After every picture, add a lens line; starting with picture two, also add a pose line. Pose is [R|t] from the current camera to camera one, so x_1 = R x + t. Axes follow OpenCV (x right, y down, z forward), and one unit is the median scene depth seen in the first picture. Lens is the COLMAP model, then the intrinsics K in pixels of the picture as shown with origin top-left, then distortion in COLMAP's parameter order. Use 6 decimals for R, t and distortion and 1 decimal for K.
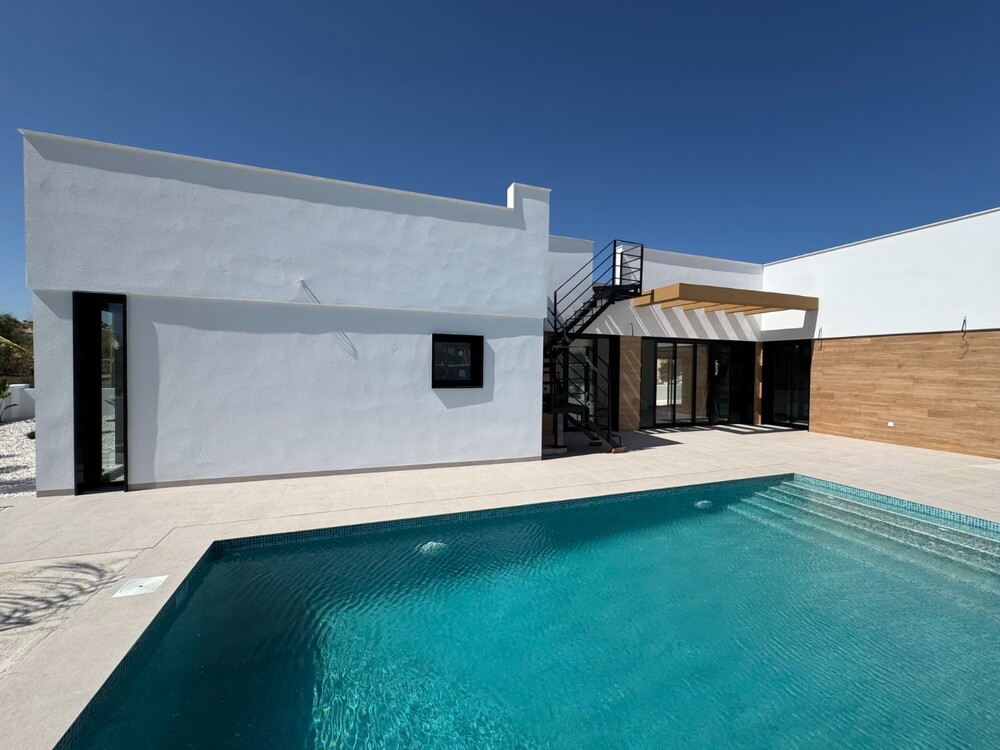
lens RADIAL K [[400.2, 0, 499.4], [0, 400.2, 372.5], [0, 0, 1]] dist [-0.001814, 0.000453]
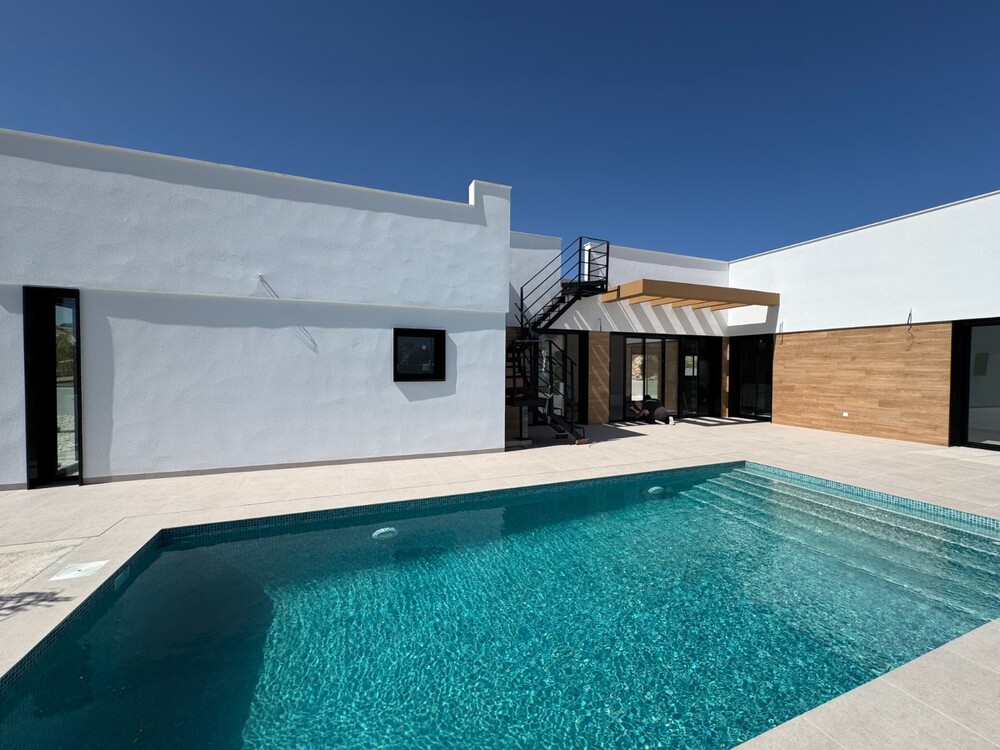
lens RADIAL K [[400.2, 0, 499.0], [0, 400.2, 372.4], [0, 0, 1]] dist [-0.001814, 0.000453]
pose [[0.999623, -0.007479, 0.026431, 0.068577], [0.007434, 0.999971, 0.001794, 0.015061], [-0.026444, -0.001596, 0.999649, -0.022723]]
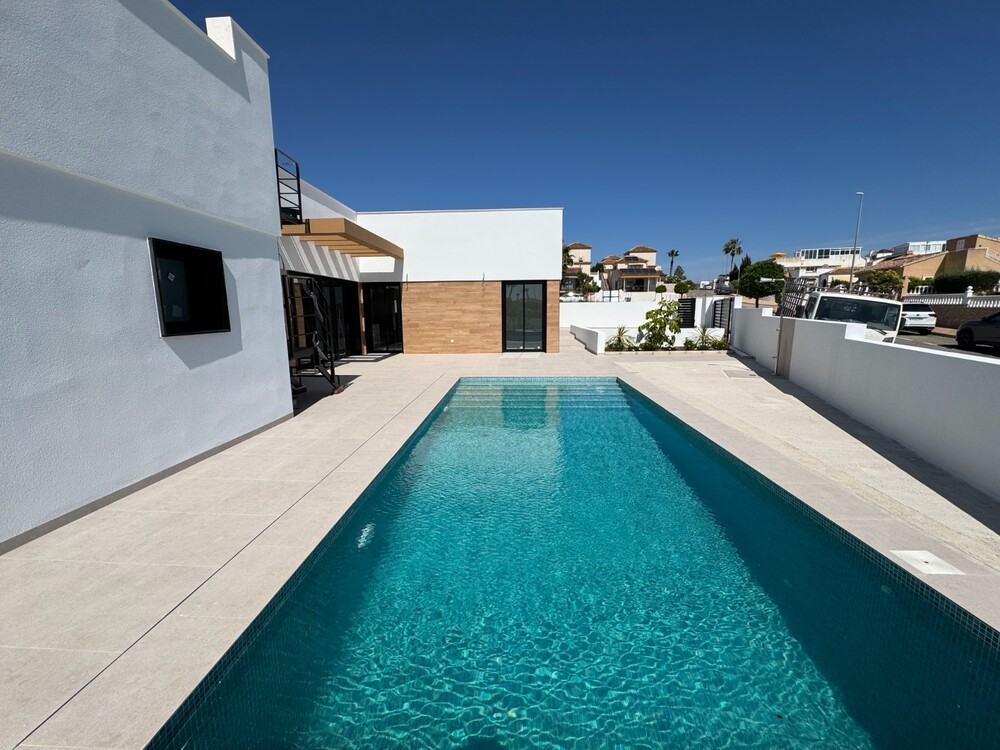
lens RADIAL K [[400.2, 0, 498.7], [0, 400.2, 373.1], [0, 0, 1]] dist [-0.001814, 0.000453]
pose [[0.392056, -0.159777, 0.905960, -0.483310], [0.028593, 0.986442, 0.161597, 0.010932], [-0.919497, -0.037451, 0.391309, 0.314023]]
